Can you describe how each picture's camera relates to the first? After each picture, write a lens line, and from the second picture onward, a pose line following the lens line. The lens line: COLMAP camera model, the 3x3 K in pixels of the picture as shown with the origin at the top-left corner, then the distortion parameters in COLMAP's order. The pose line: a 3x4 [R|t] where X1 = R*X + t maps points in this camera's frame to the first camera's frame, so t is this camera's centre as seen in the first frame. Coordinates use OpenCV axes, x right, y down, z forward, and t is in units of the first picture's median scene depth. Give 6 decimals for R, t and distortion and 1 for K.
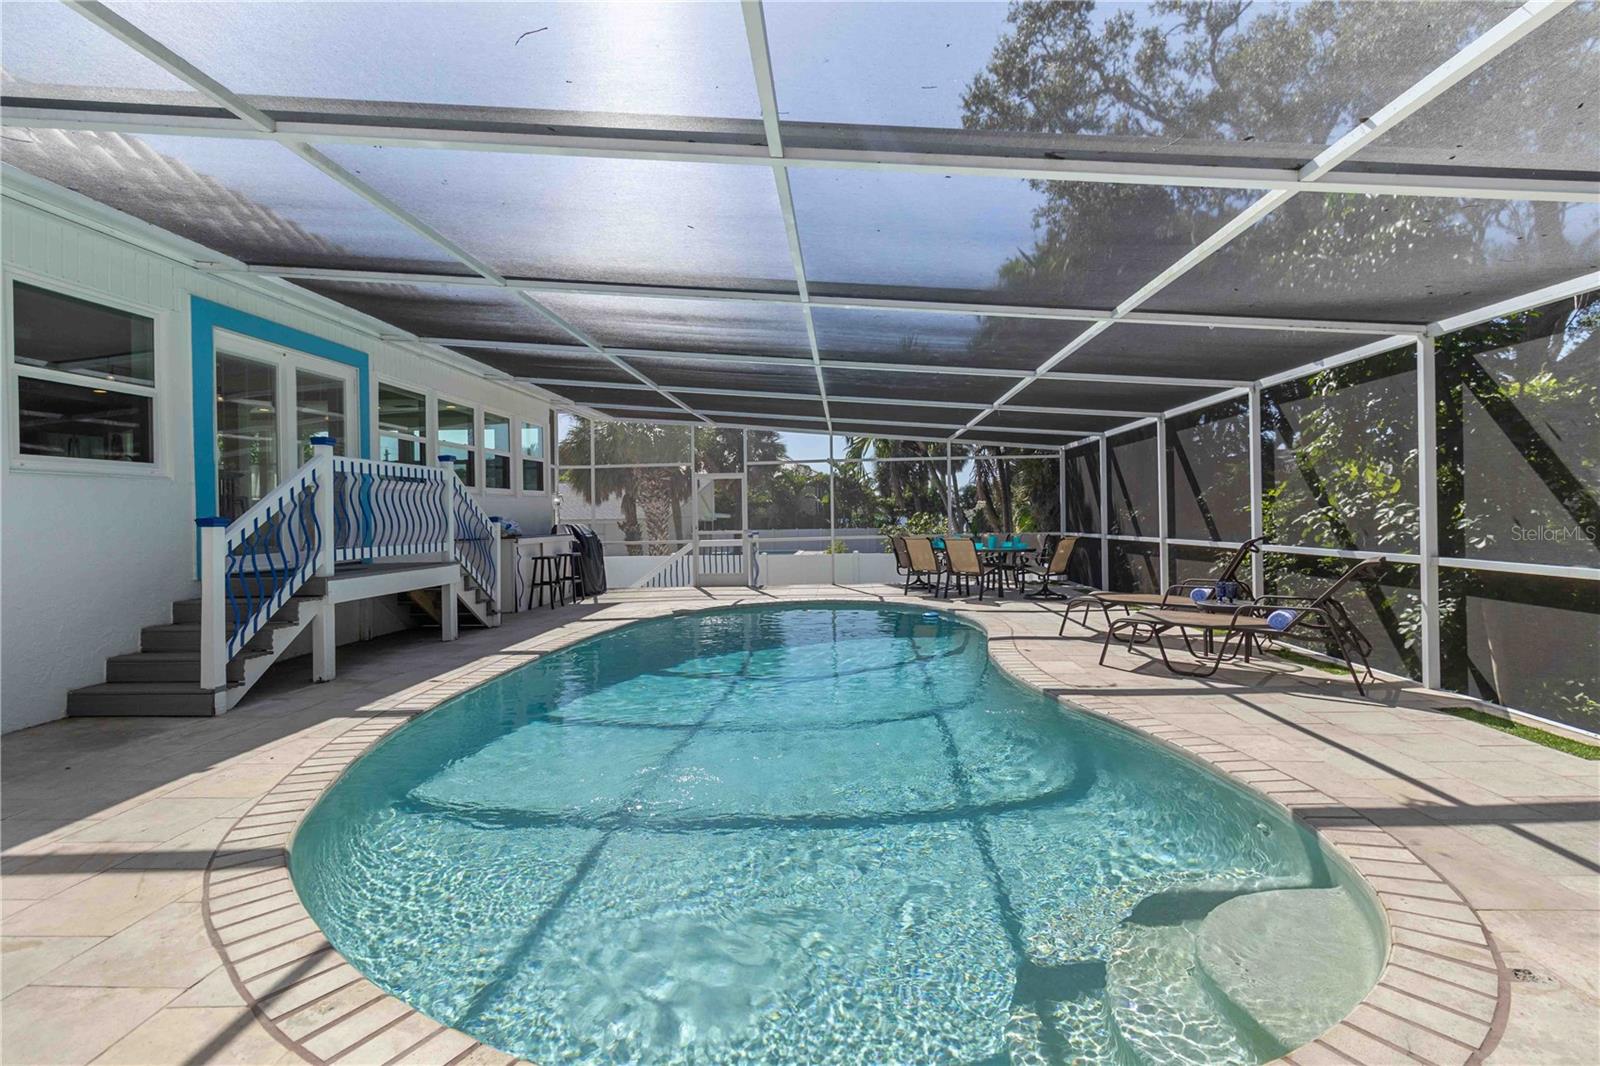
lens RADIAL K [[751.9, 0, 804.5], [0, 751.9, 515.7], [0, 0, 1]] dist [0.001368, 0.001861]
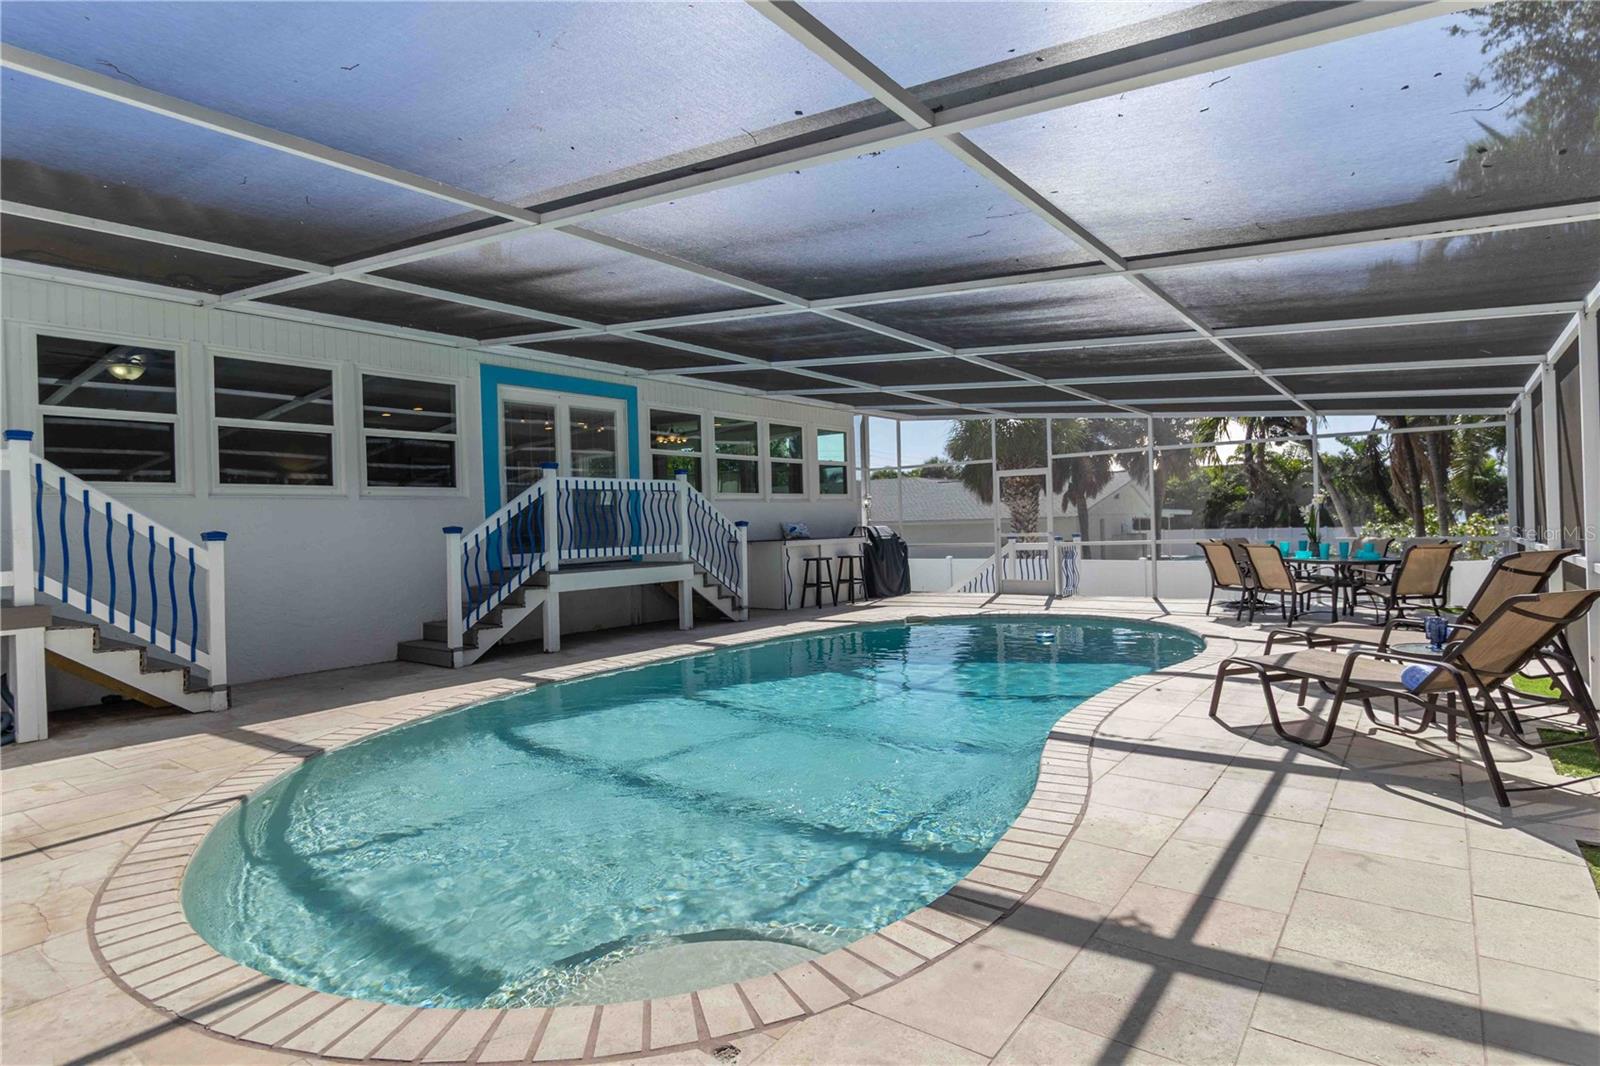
lens RADIAL K [[818.0, 0, 790.8], [0, 818.0, 534.5], [0, 0, 1]] dist [0.017863, -0.002613]
pose [[0.825652, 0.004097, -0.564165, 0.482669], [0.011207, 0.999657, 0.023660, -0.010682], [0.564069, -0.025858, 0.825323, 0.074756]]
